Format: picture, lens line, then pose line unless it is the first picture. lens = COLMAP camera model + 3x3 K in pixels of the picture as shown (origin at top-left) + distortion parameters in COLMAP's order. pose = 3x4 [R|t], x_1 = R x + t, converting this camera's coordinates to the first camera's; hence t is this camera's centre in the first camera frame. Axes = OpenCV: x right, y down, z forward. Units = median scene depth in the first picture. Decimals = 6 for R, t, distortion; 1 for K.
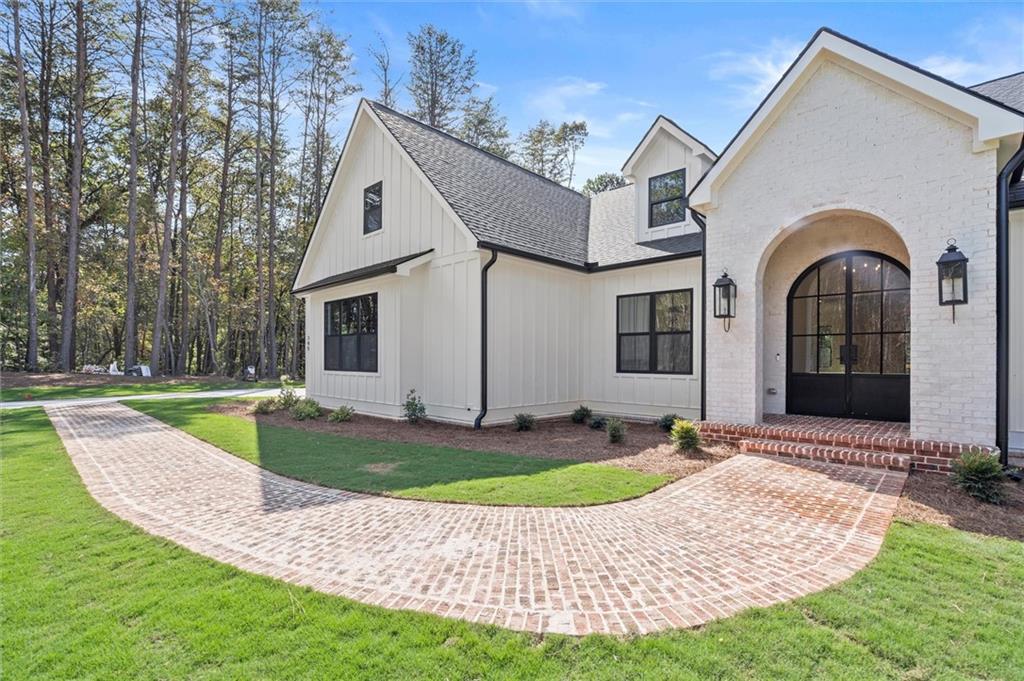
lens RADIAL K [[460.8, 0, 528.5], [0, 460.8, 356.1], [0, 0, 1]] dist [-0.000814, -0.000063]
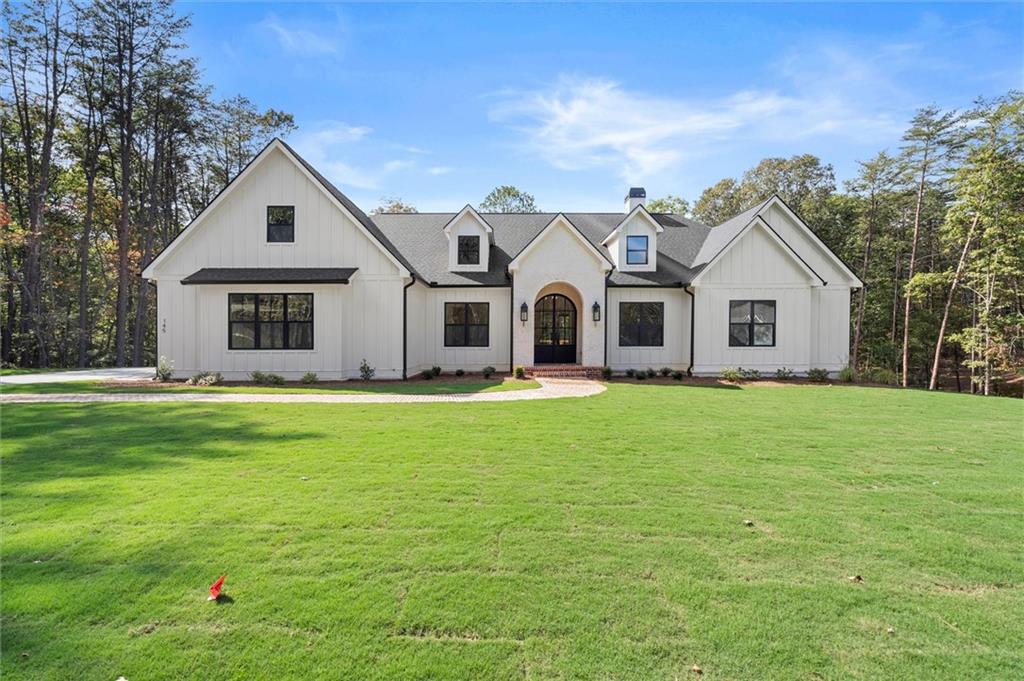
lens RADIAL K [[464.8, 0, 512.0], [0, 464.8, 340.5], [0, 0, 1]] dist [-0.003639, -0.000075]
pose [[0.726123, -0.010135, 0.687490, -0.922103], [-0.002042, 0.999855, 0.016897, -0.019296], [-0.687561, -0.013673, 0.725998, -0.491912]]
